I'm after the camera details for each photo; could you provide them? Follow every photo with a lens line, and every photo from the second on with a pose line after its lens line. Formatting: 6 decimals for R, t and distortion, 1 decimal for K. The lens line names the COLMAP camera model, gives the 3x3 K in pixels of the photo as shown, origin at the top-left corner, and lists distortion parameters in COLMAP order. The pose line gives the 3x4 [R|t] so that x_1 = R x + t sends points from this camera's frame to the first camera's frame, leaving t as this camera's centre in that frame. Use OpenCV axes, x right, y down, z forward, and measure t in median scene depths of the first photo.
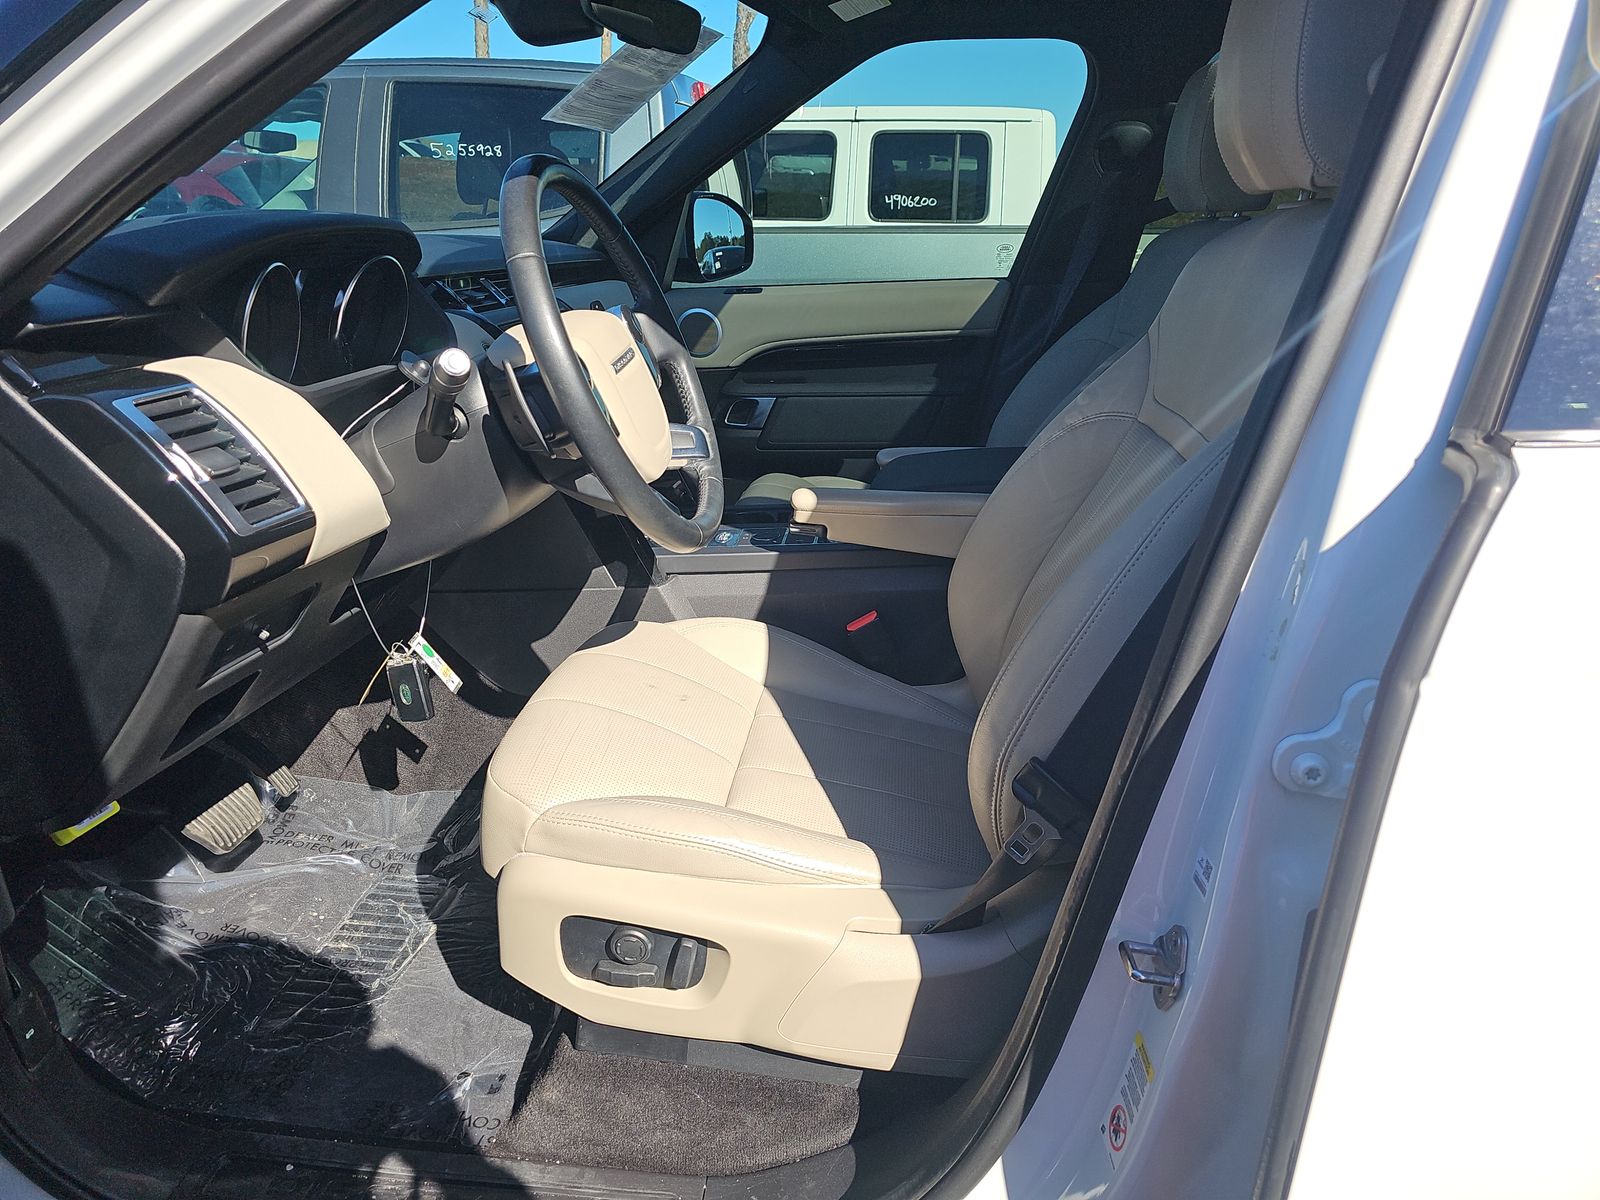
lens RADIAL K [[1060.1, 0, 812.2], [0, 1060.1, 605.0], [0, 0, 1]] dist [0.011554, -0.023223]
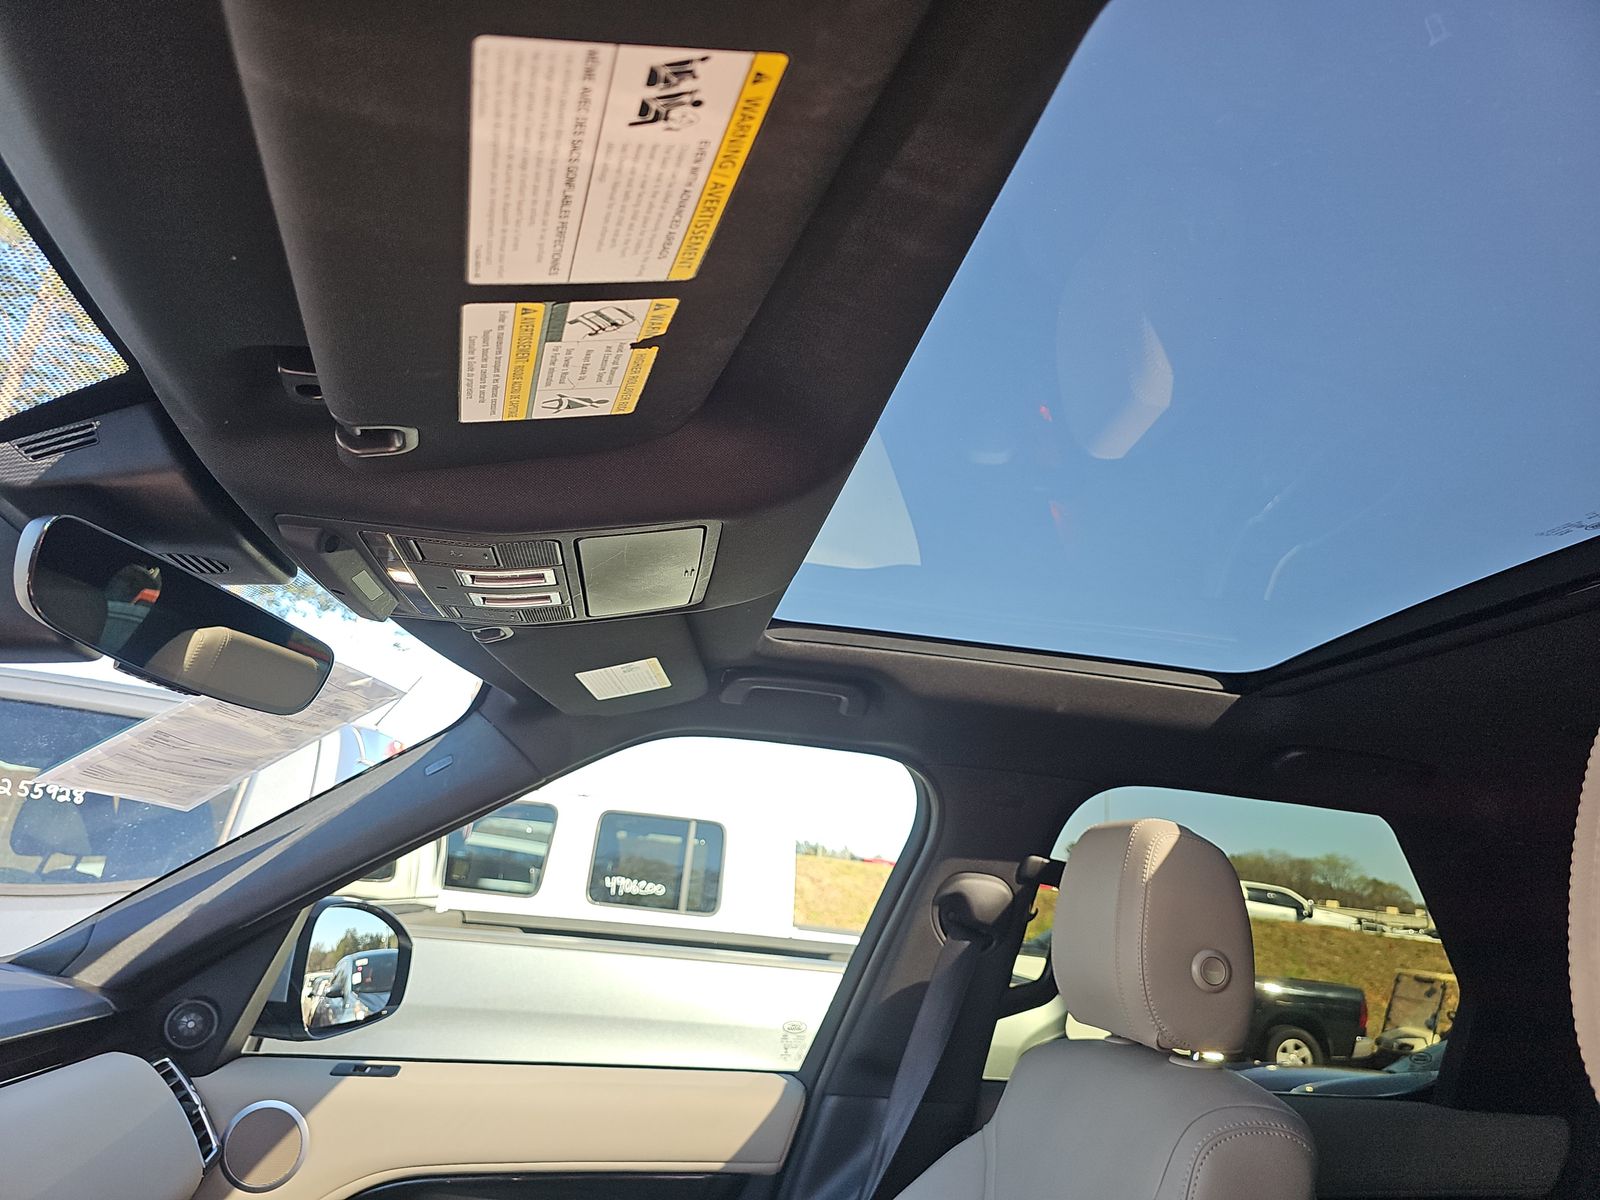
lens RADIAL K [[1060.1, 0, 803.5], [0, 1060.1, 596.2], [0, 0, 1]] dist [0.011554, -0.023223]
pose [[0.965486, 0.148013, 0.214312, 0.006396], [0.001849, 0.818917, -0.573909, -0.165081], [-0.260450, 0.554497, 0.790379, 0.301628]]
